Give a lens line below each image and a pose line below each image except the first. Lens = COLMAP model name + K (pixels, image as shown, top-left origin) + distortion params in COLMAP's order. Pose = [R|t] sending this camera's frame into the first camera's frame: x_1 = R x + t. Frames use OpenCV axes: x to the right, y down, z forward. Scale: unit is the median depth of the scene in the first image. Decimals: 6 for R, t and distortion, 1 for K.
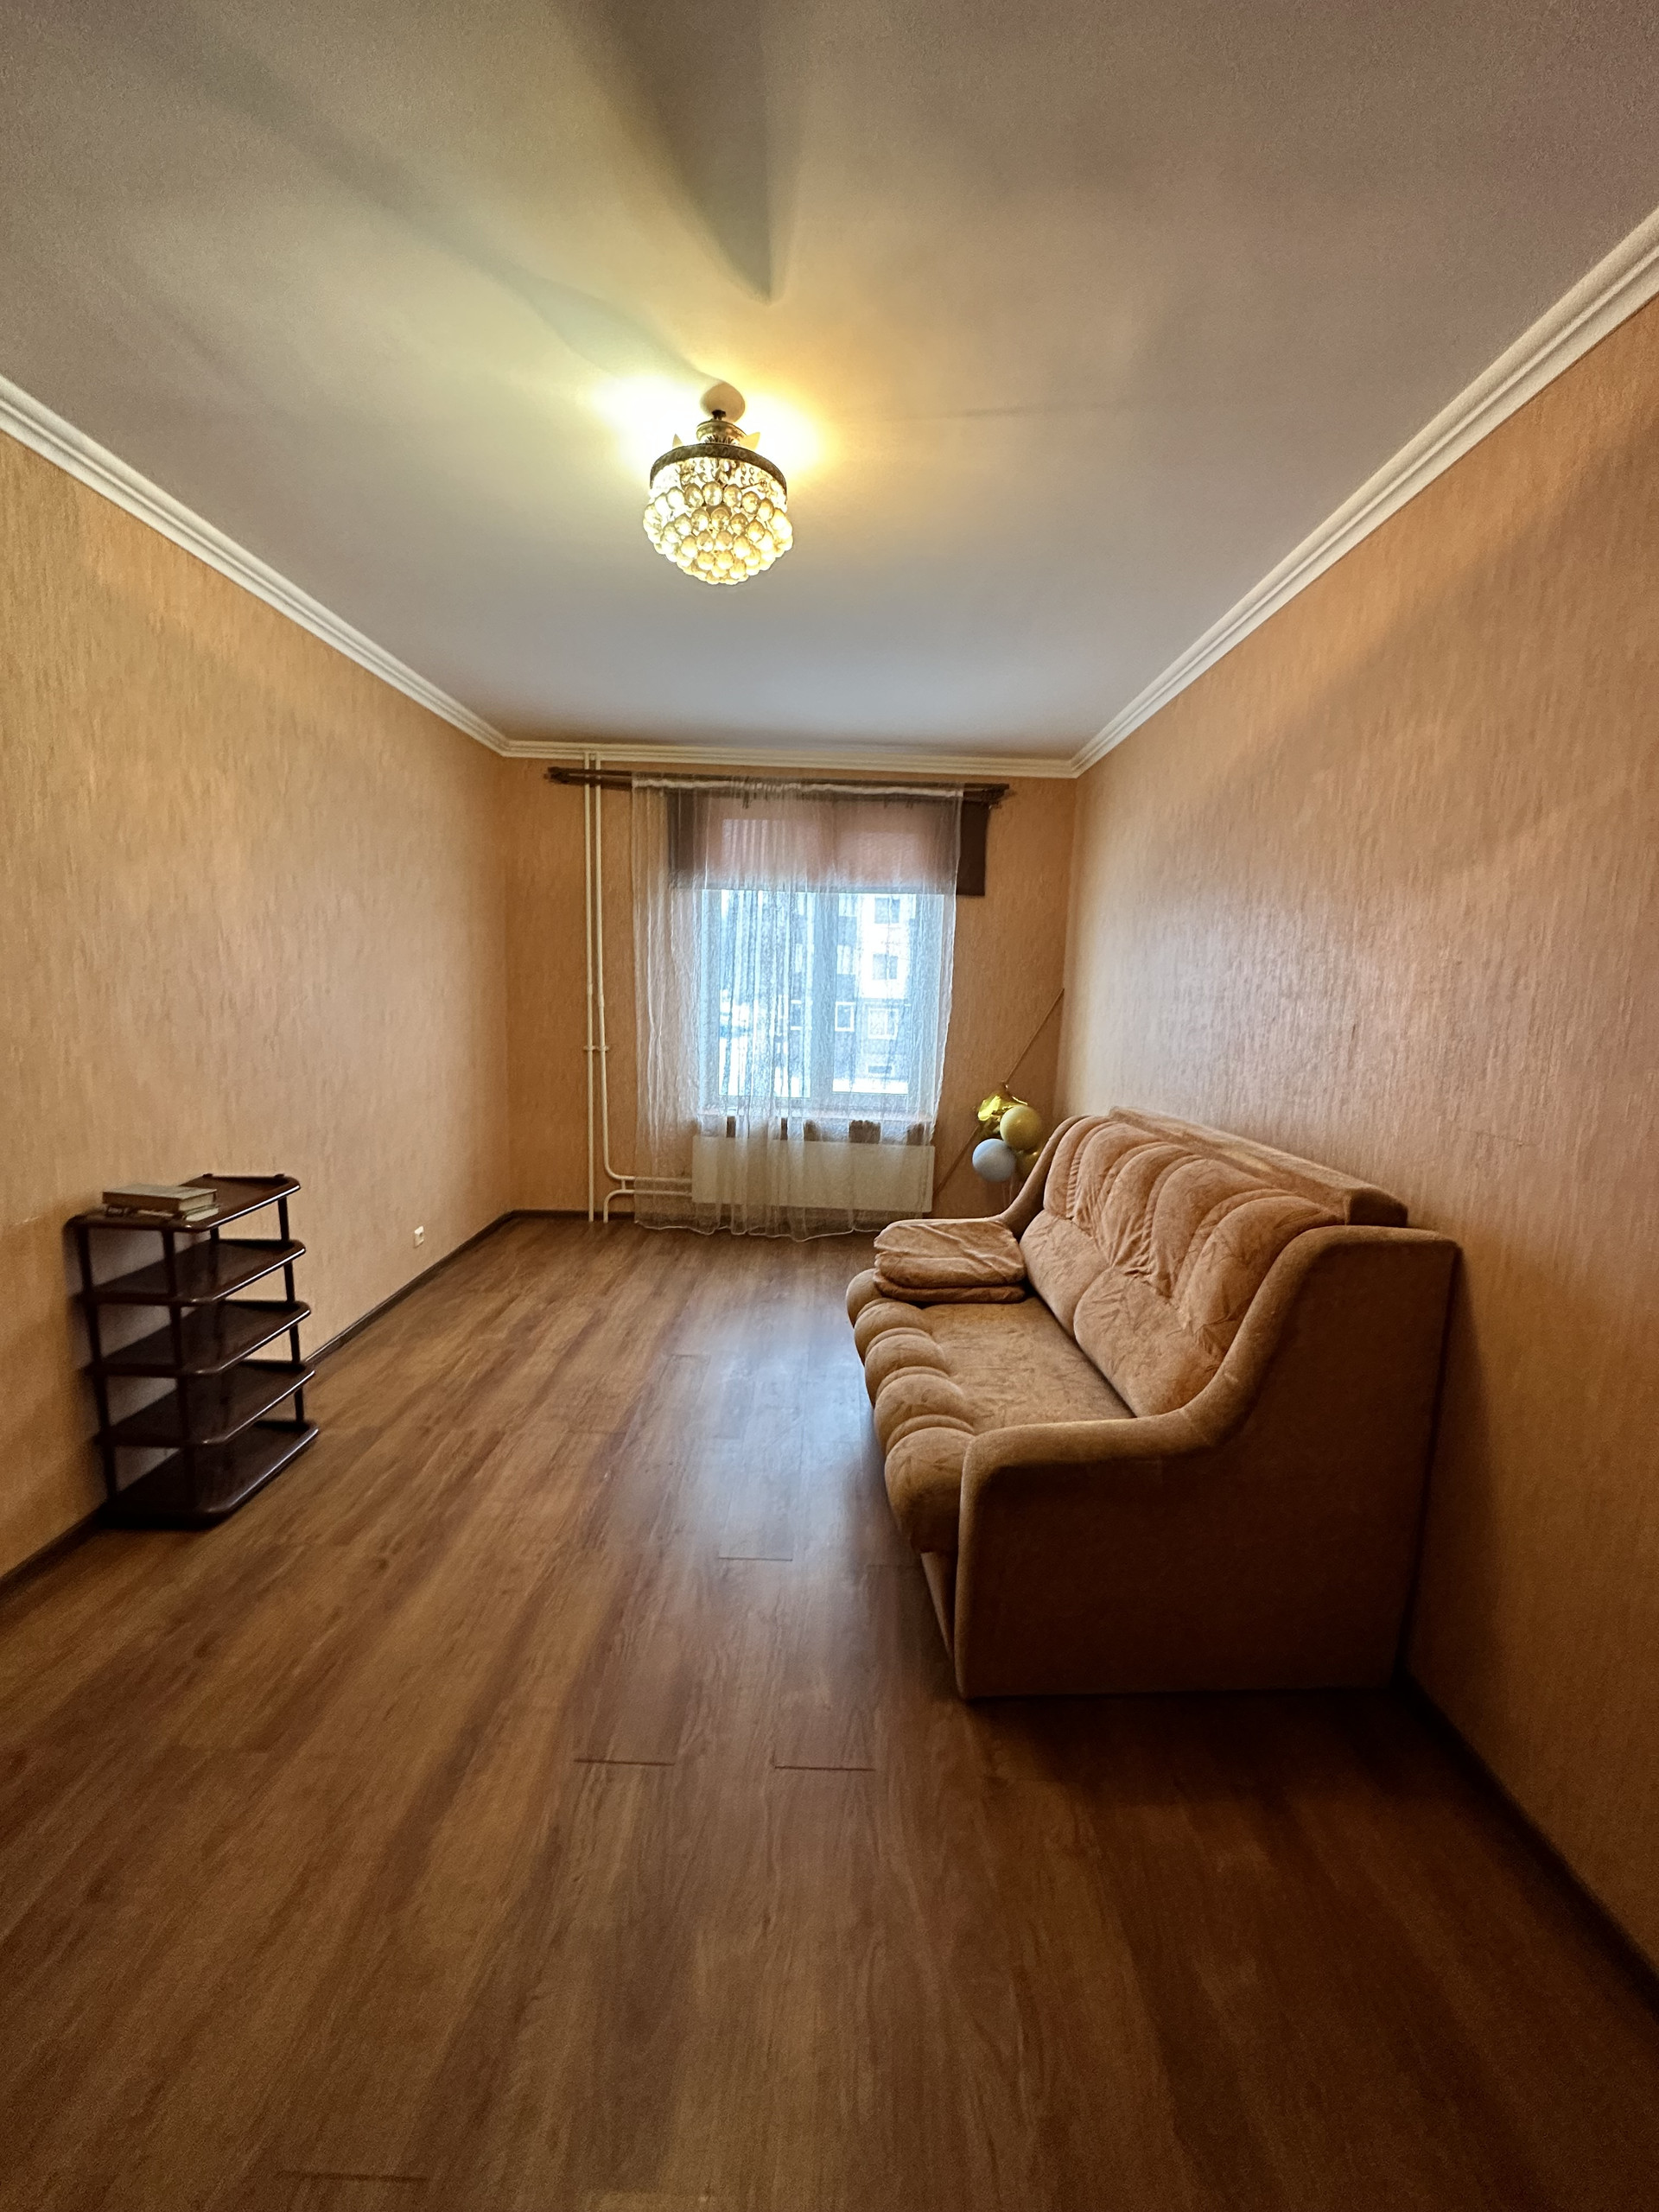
lens RADIAL K [[883.6, 0, 827.5], [0, 883.6, 1101.4], [0, 0, 1]] dist [0.010521, -0.000201]
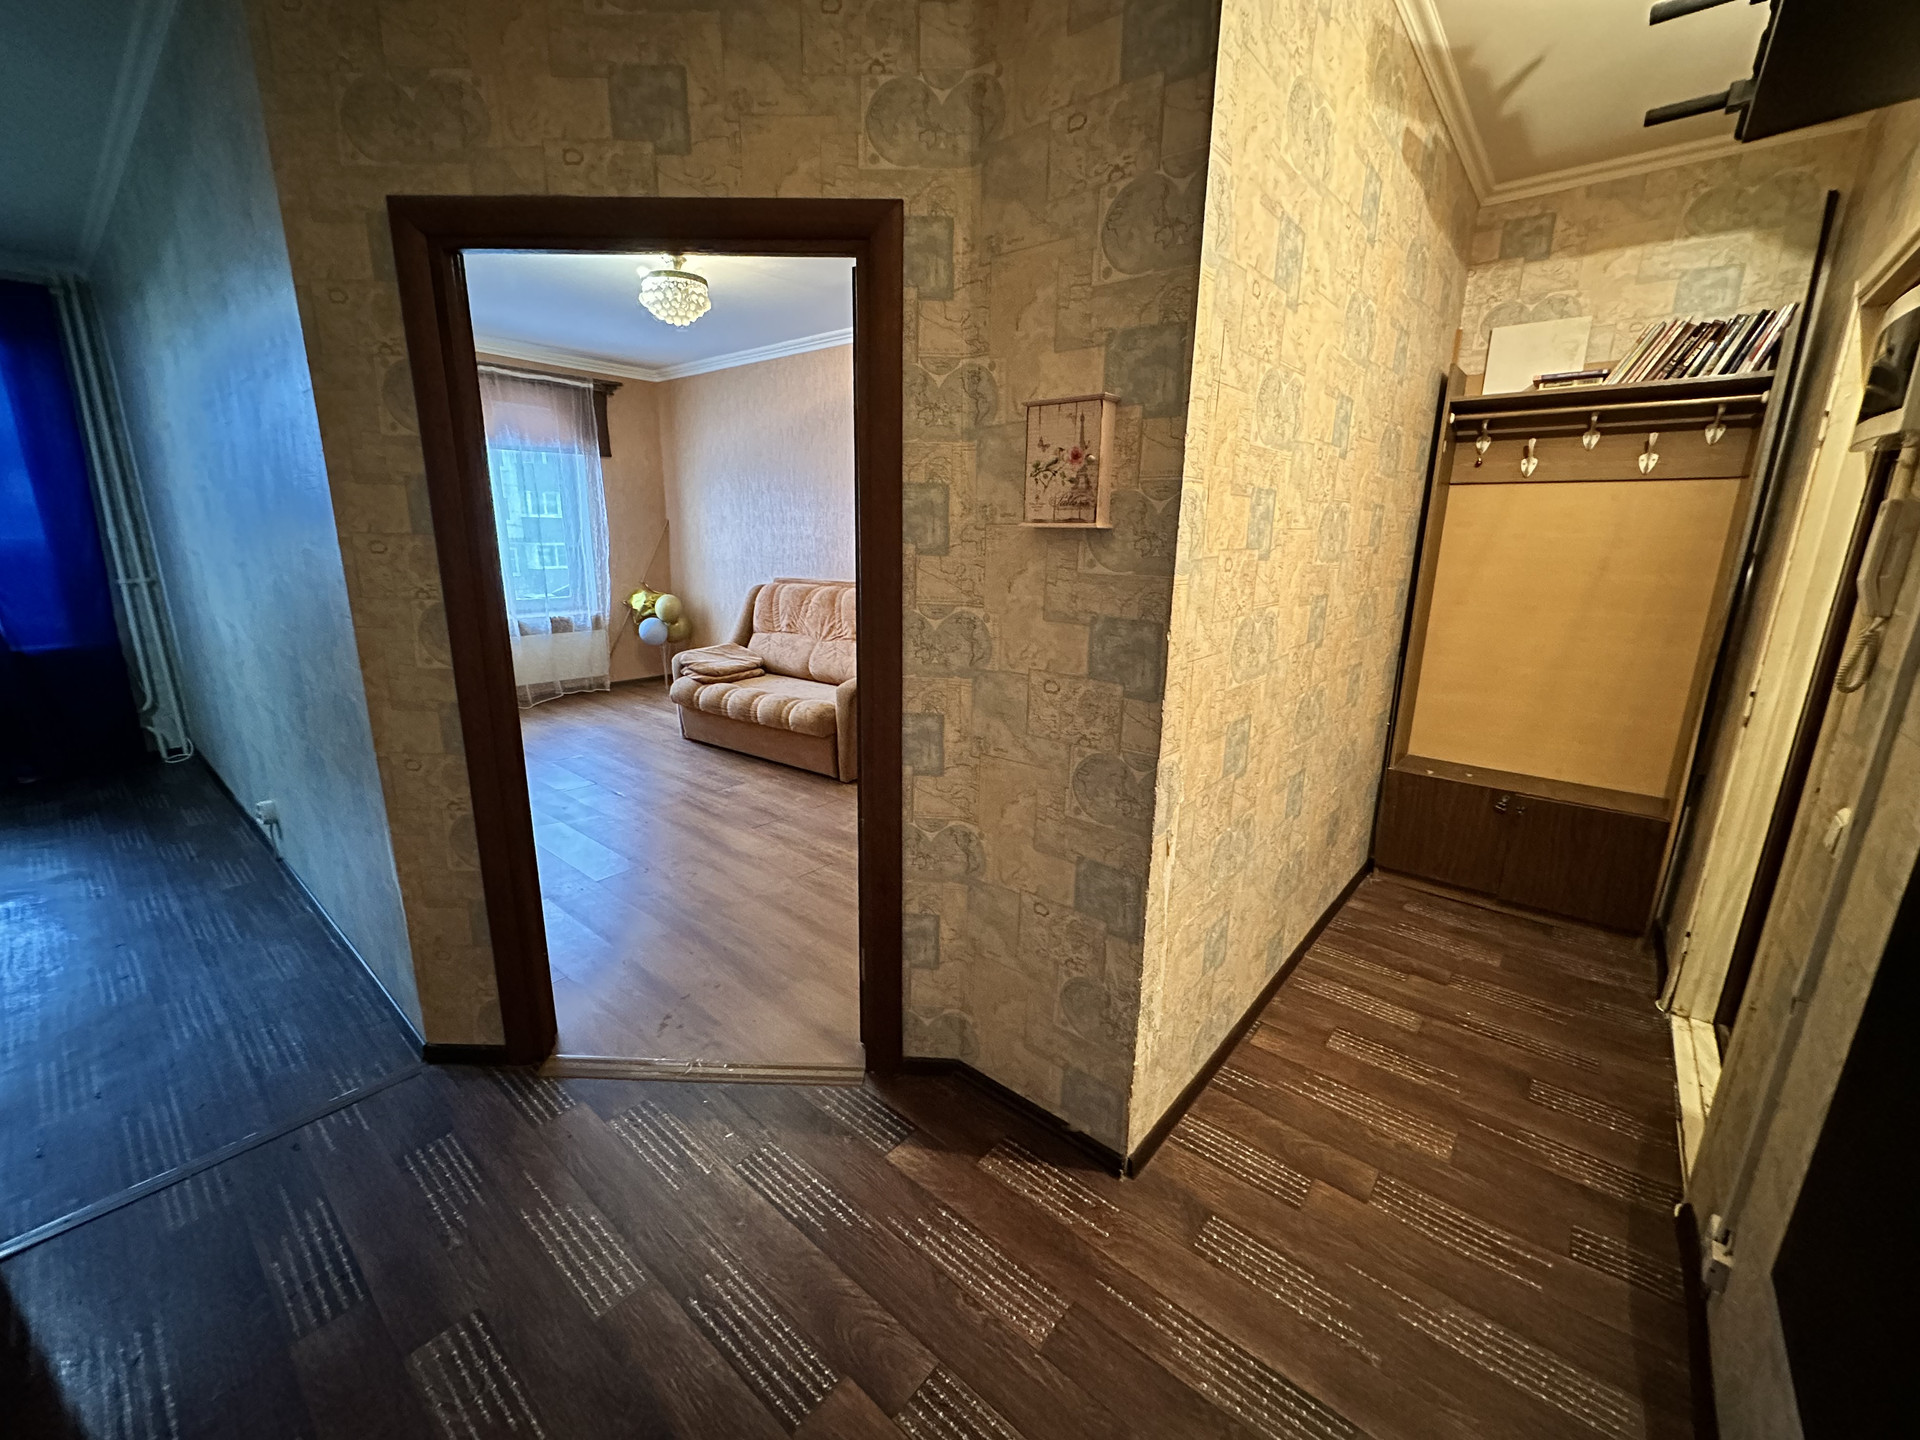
lens RADIAL K [[767.0, 0, 947.6], [0, 767.0, 722.1], [0, 0, 1]] dist [0.010521, -0.000201]
pose [[0.640585, -0.203829, 0.740341, -0.534368], [0.112515, 0.978636, 0.172082, 0.047352], [-0.759600, -0.026934, 0.649833, -0.303113]]
